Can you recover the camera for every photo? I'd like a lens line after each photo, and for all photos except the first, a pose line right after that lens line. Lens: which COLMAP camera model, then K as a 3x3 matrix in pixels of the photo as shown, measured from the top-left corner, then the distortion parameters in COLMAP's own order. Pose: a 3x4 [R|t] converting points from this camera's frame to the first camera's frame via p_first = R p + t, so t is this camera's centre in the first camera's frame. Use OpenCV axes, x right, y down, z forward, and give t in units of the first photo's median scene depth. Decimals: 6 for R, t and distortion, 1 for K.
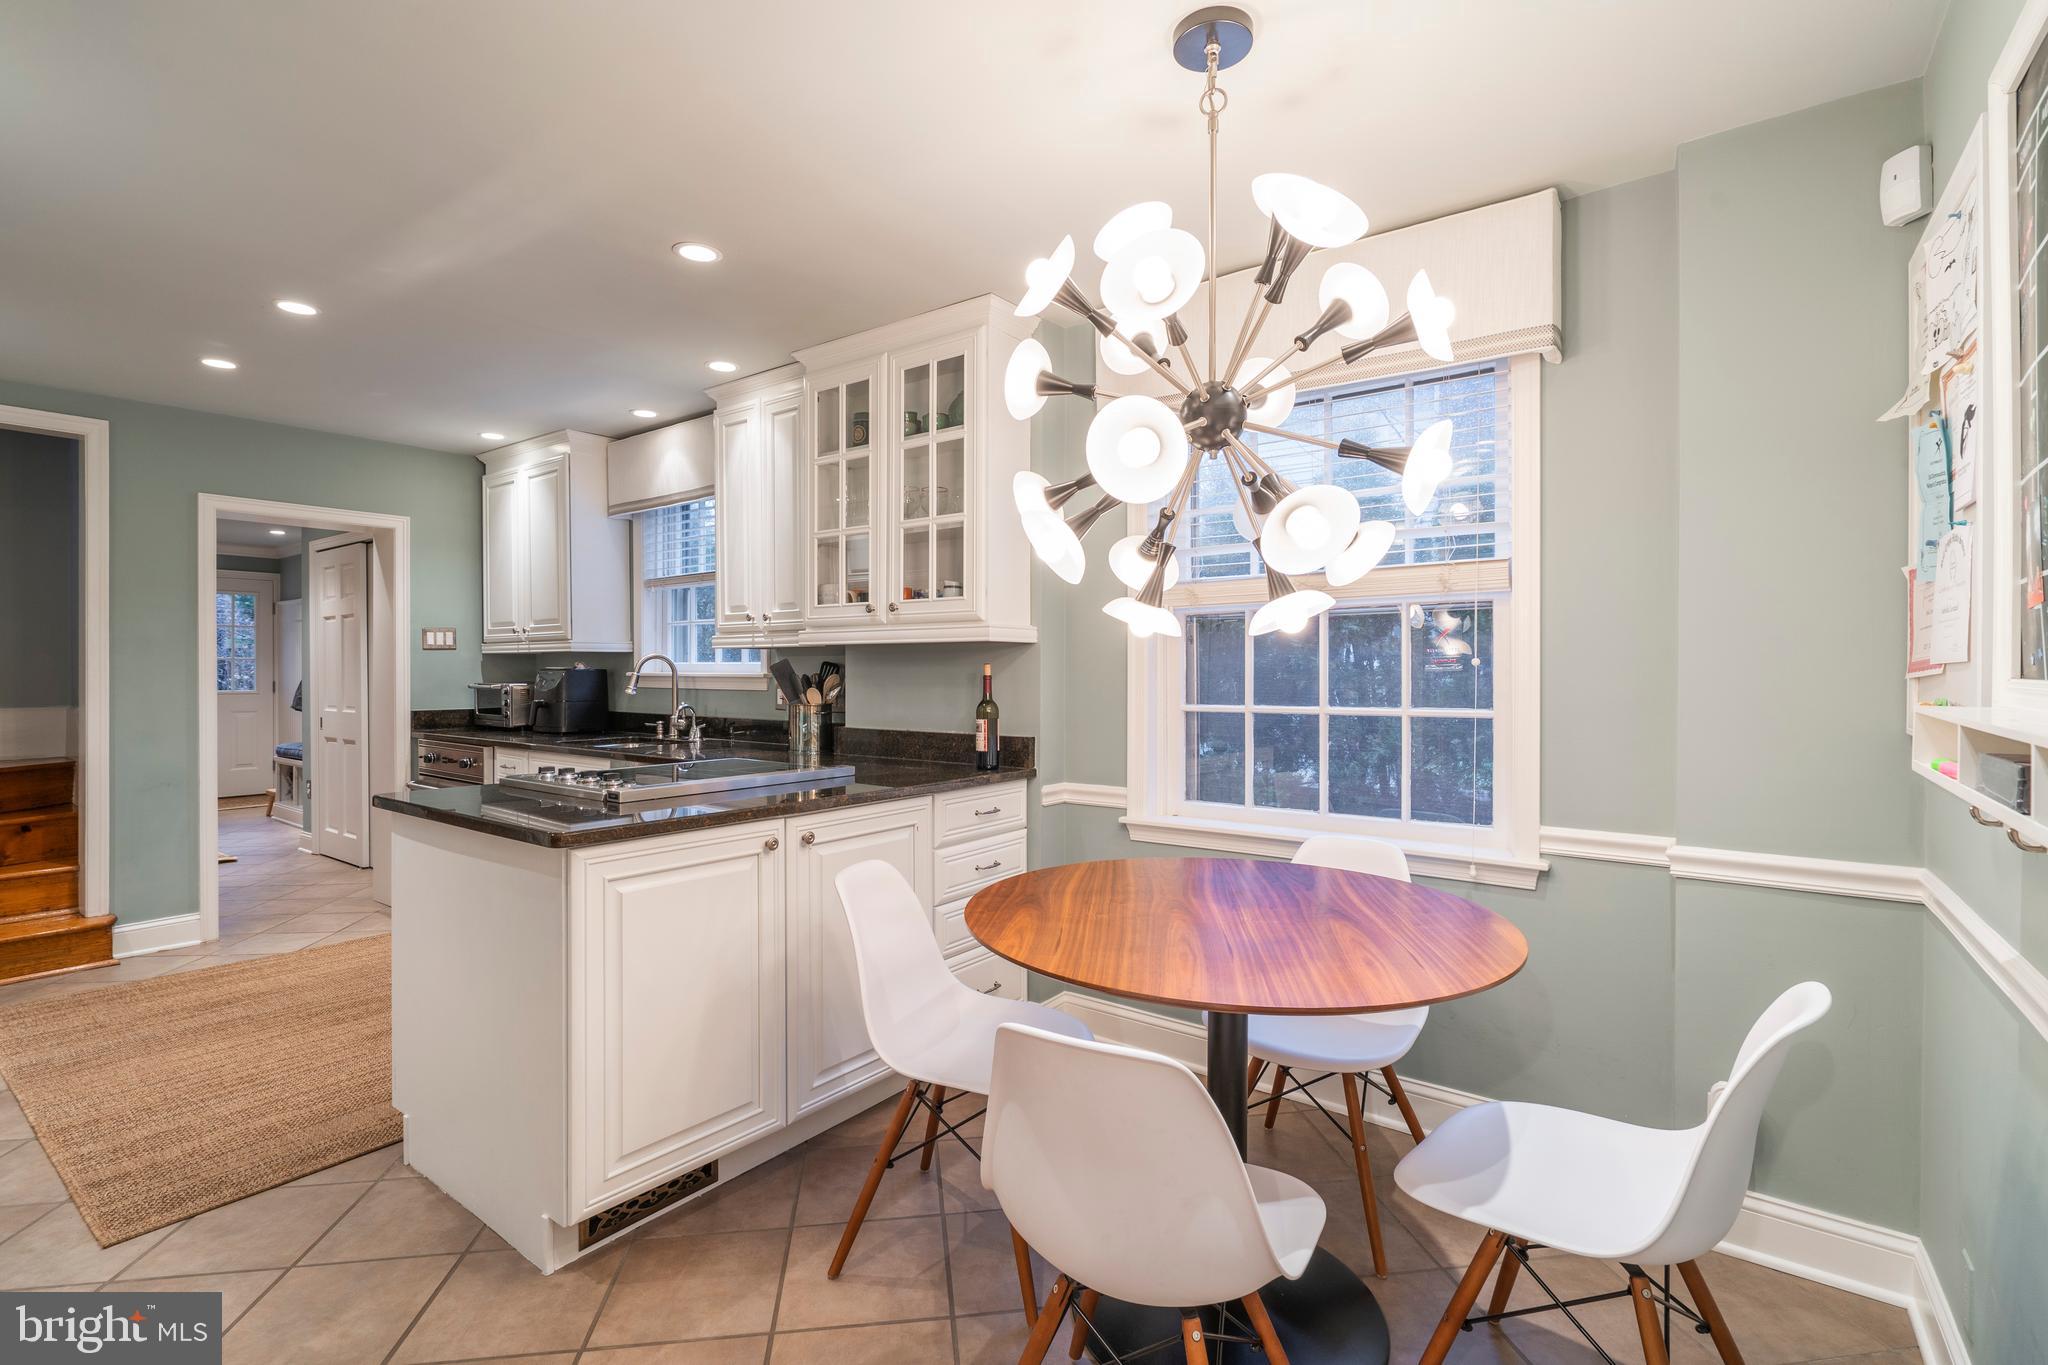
lens RADIAL K [[921.1, 0, 981.4], [0, 921.1, 679.6], [0, 0, 1]] dist [-0.012566, 0.002899]
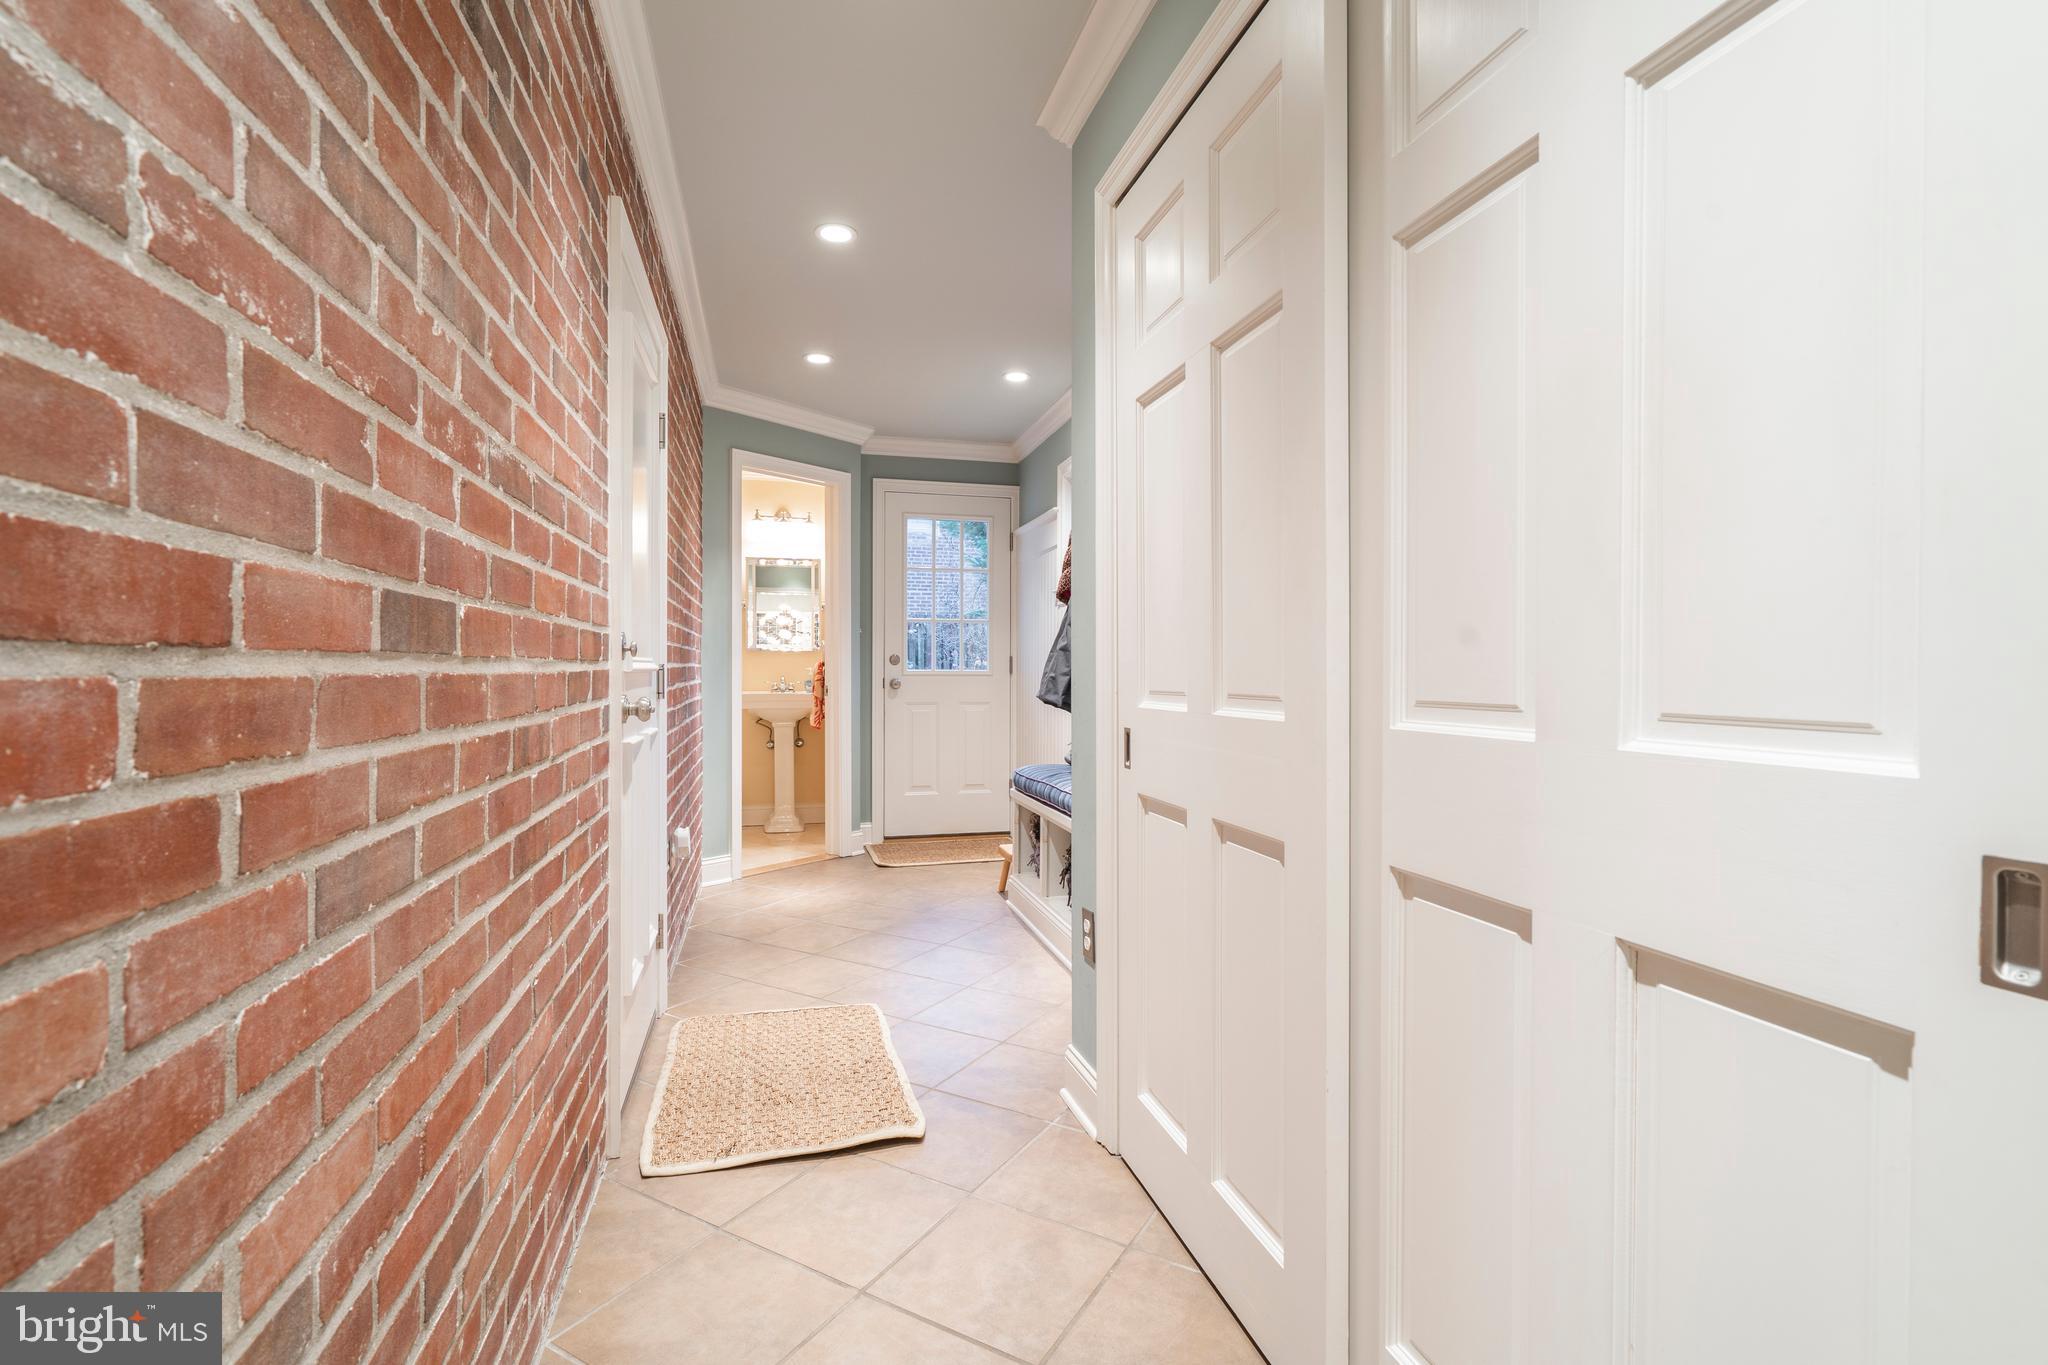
lens RADIAL K [[921.1, 0, 1020.6], [0, 921.1, 673.6], [0, 0, 1]] dist [-0.012566, 0.002899]
pose [[0.795252, 0.002196, -0.606276, -0.986261], [-0.003710, 0.999992, -0.001244, 0.041426], [0.606268, 0.003238, 0.795254, 1.283324]]
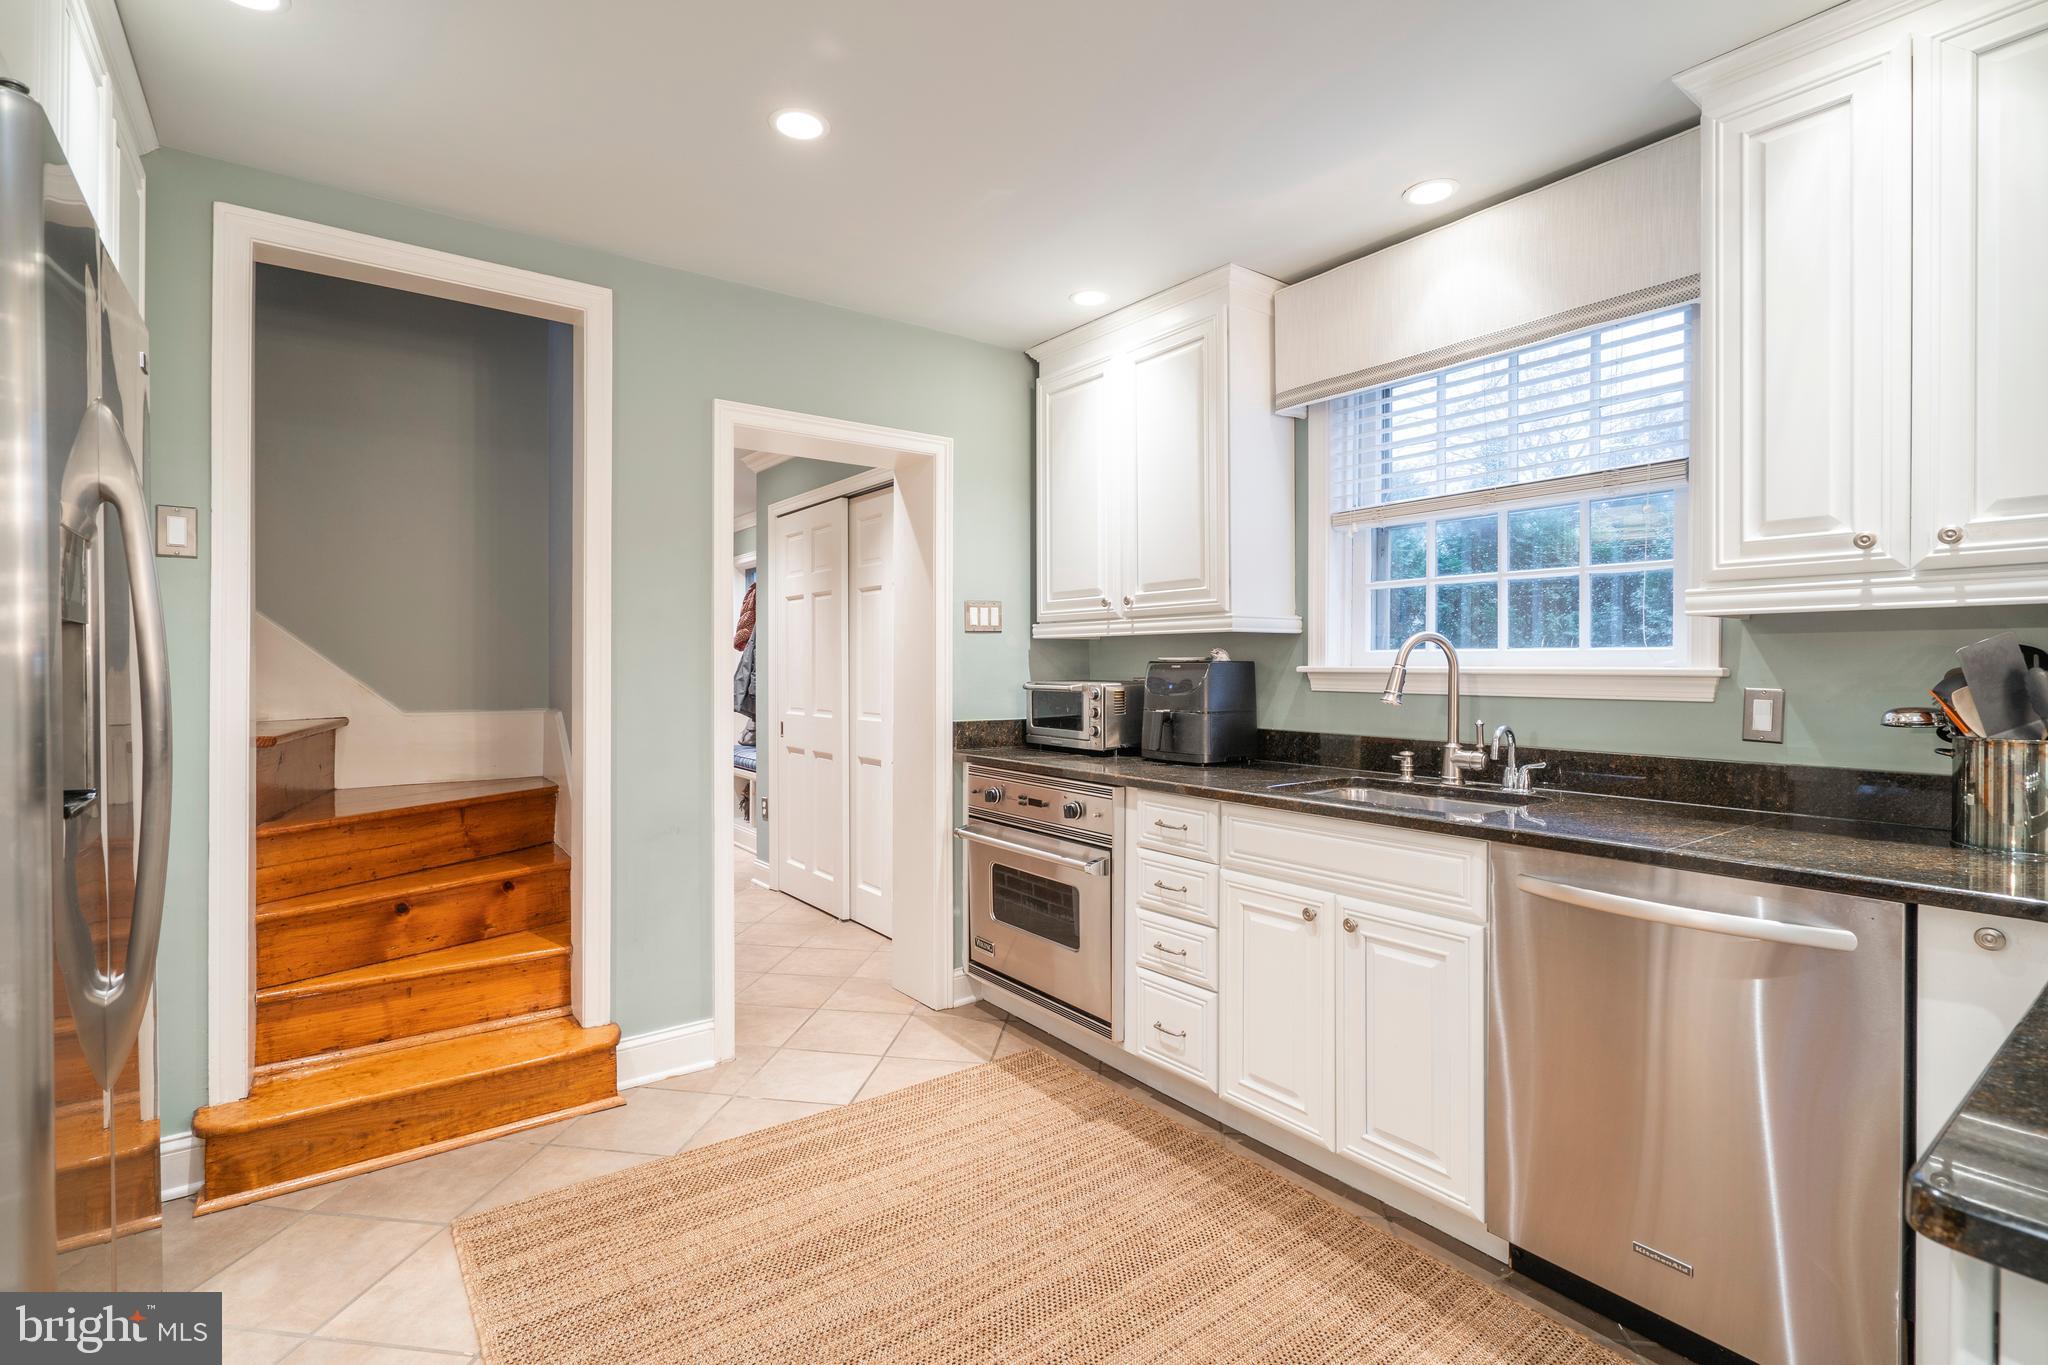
lens RADIAL K [[921.1, 0, 991.8], [0, 921.1, 674.7], [0, 0, 1]] dist [-0.012566, 0.002899]
pose [[0.959139, 0.003436, -0.282913, -0.551352], [-0.003042, 0.999994, 0.001833, -0.003071], [0.282917, -0.000897, 0.959144, 0.479230]]
